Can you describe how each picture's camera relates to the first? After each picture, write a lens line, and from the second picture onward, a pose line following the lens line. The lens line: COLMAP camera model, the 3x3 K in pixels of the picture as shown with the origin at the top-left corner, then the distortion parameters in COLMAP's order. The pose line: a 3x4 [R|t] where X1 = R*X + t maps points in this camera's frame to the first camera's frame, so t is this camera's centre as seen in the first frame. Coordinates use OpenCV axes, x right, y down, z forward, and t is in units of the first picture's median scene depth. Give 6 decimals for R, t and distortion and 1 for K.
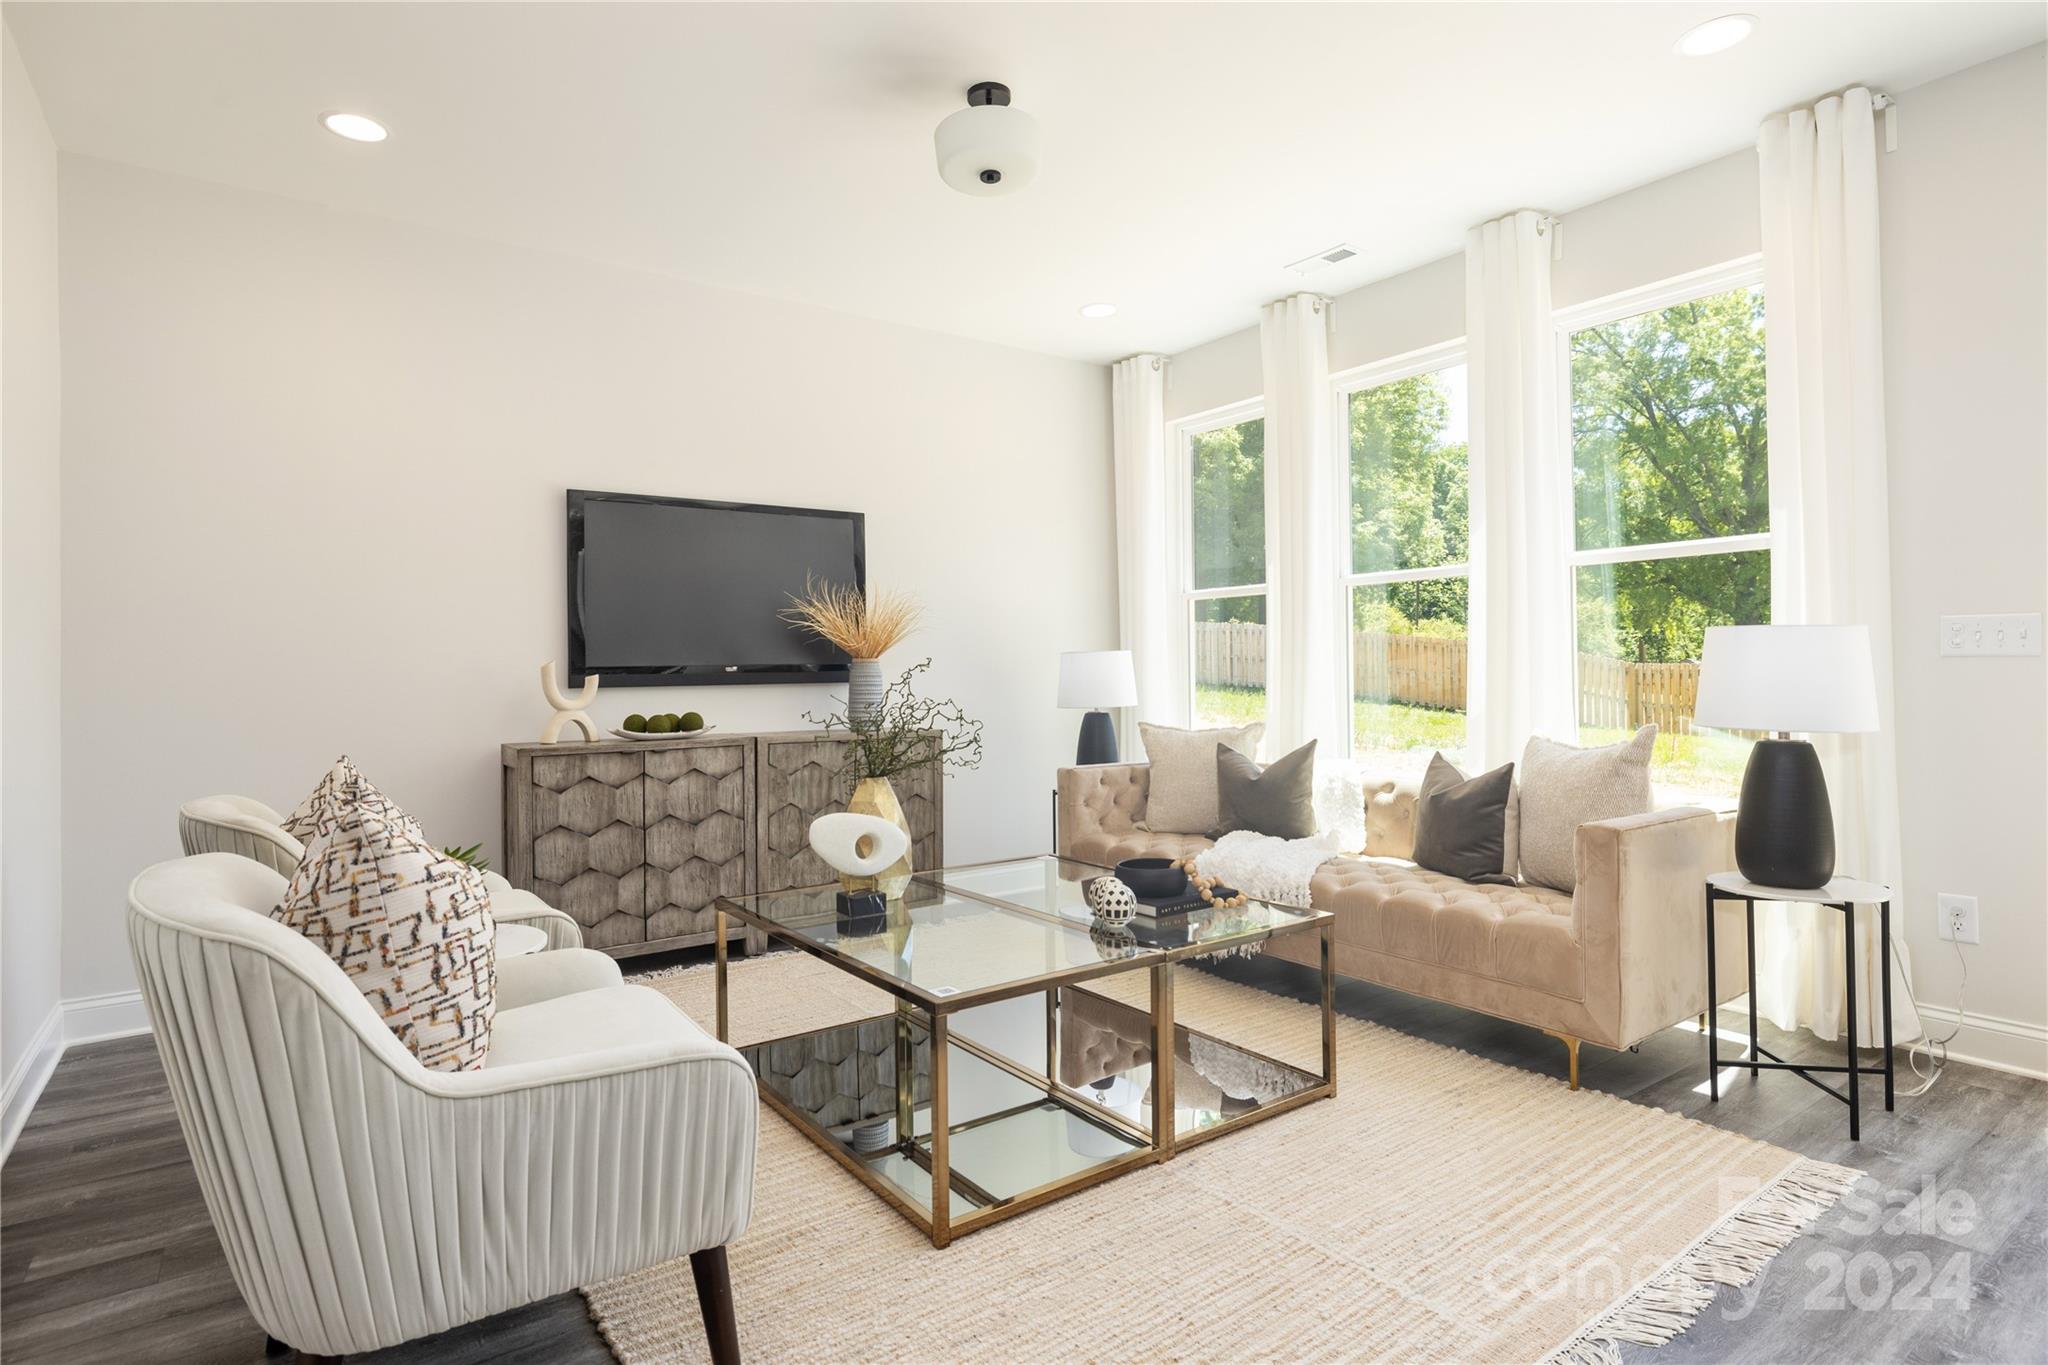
lens RADIAL K [[1045.3, 0, 1018.9], [0, 1045.3, 672.8], [0, 0, 1]] dist [0.004198, -0.002108]
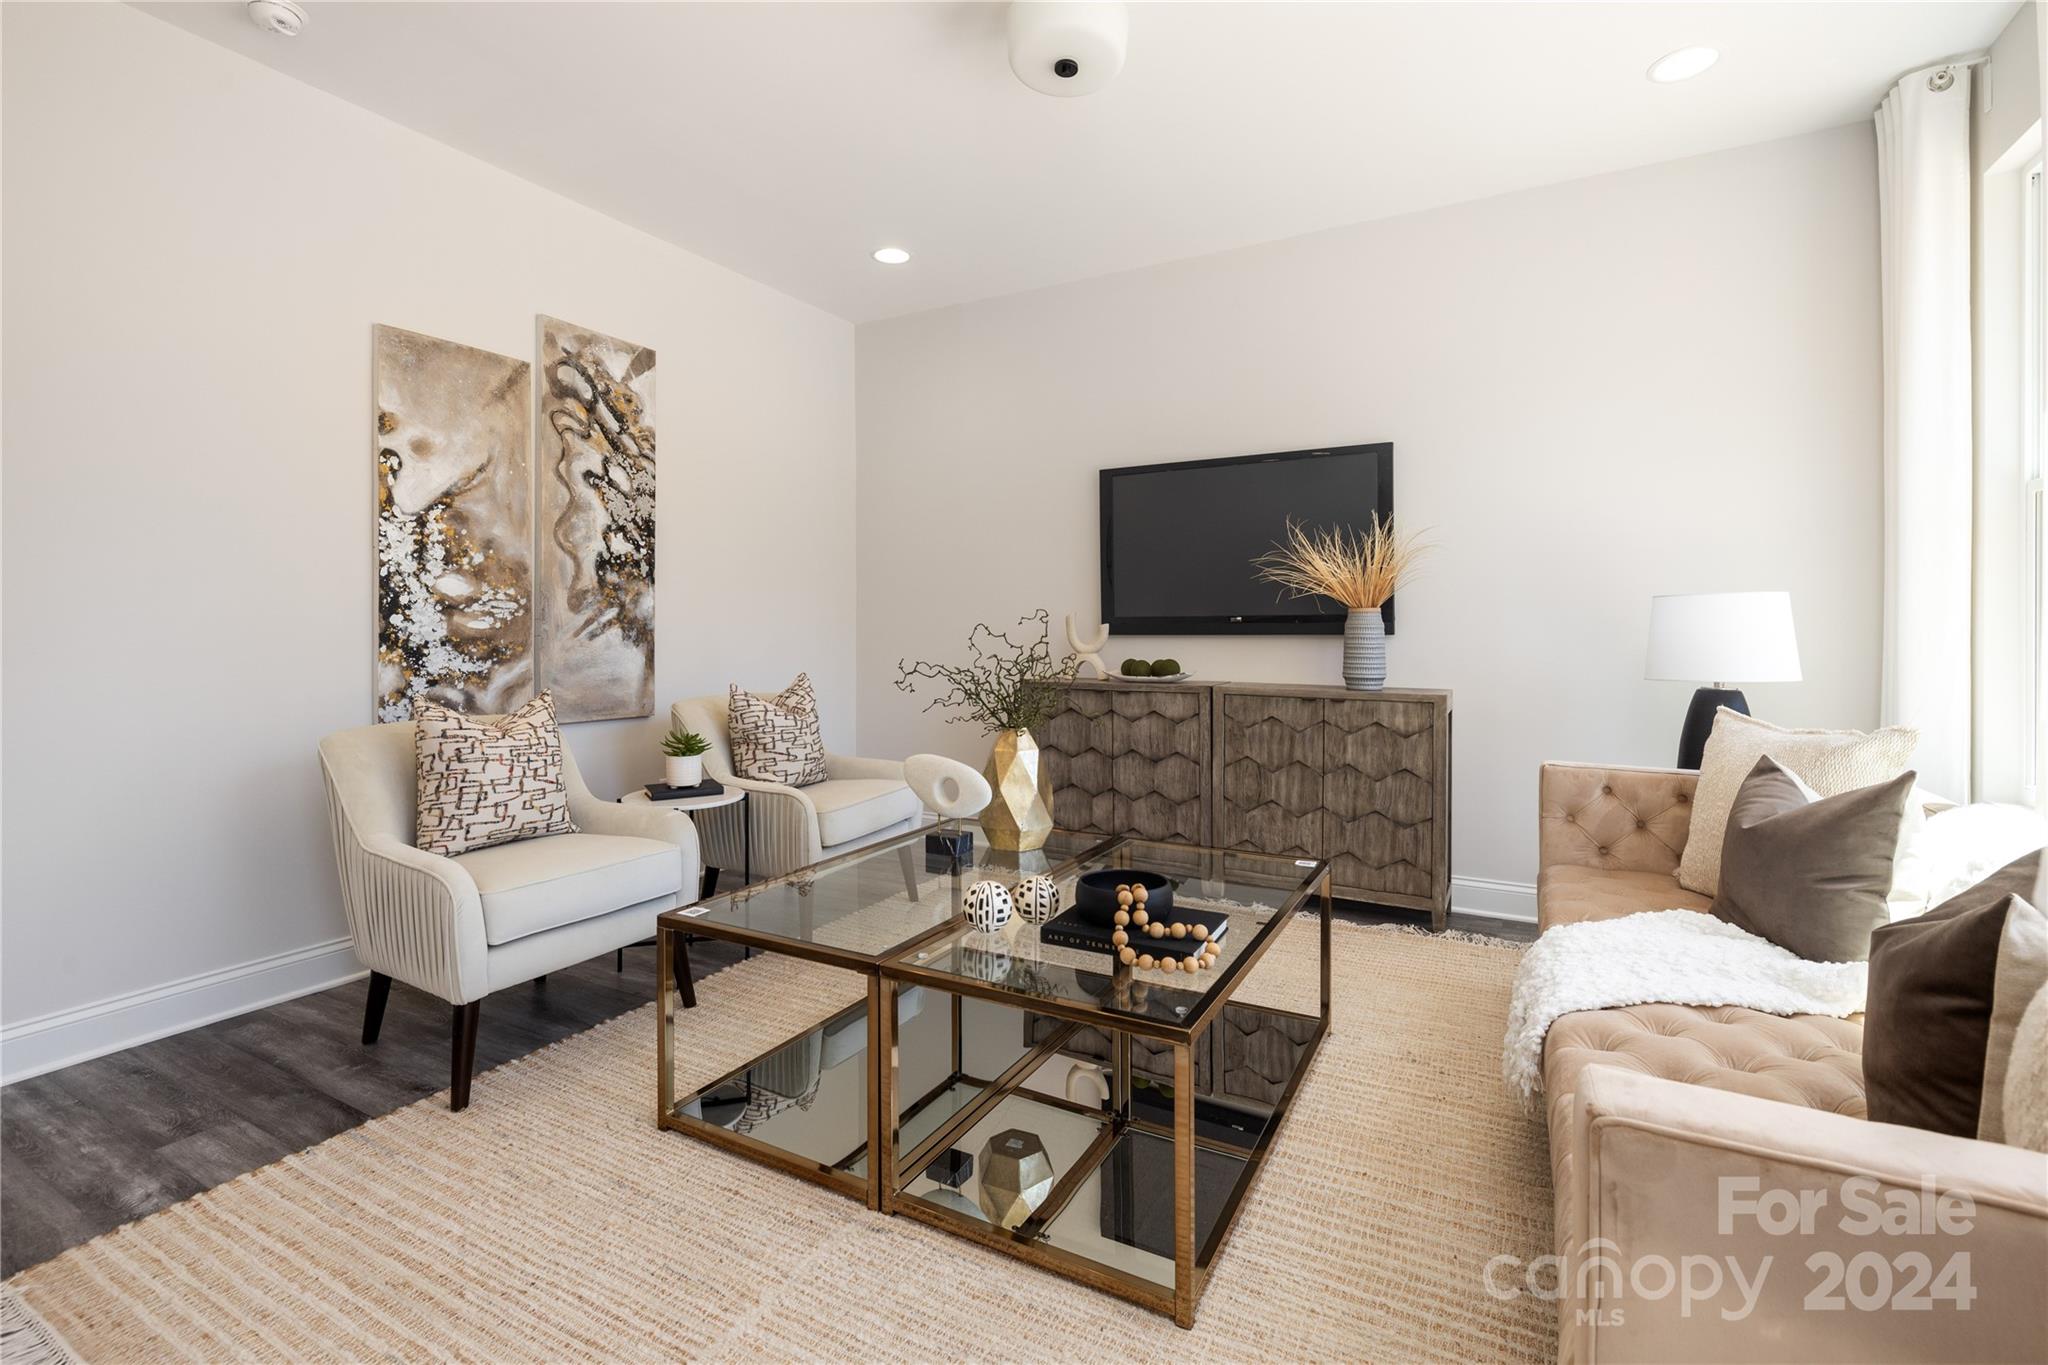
lens RADIAL K [[928.7, 0, 1030.3], [0, 928.7, 621.2], [0, 0, 1]] dist [0.001985, 0.000174]
pose [[0.430063, 0.005985, -0.902779, 0.503007], [-0.003432, 0.999982, 0.004995, -0.006328], [0.902793, 0.000950, 0.430075, 0.459145]]
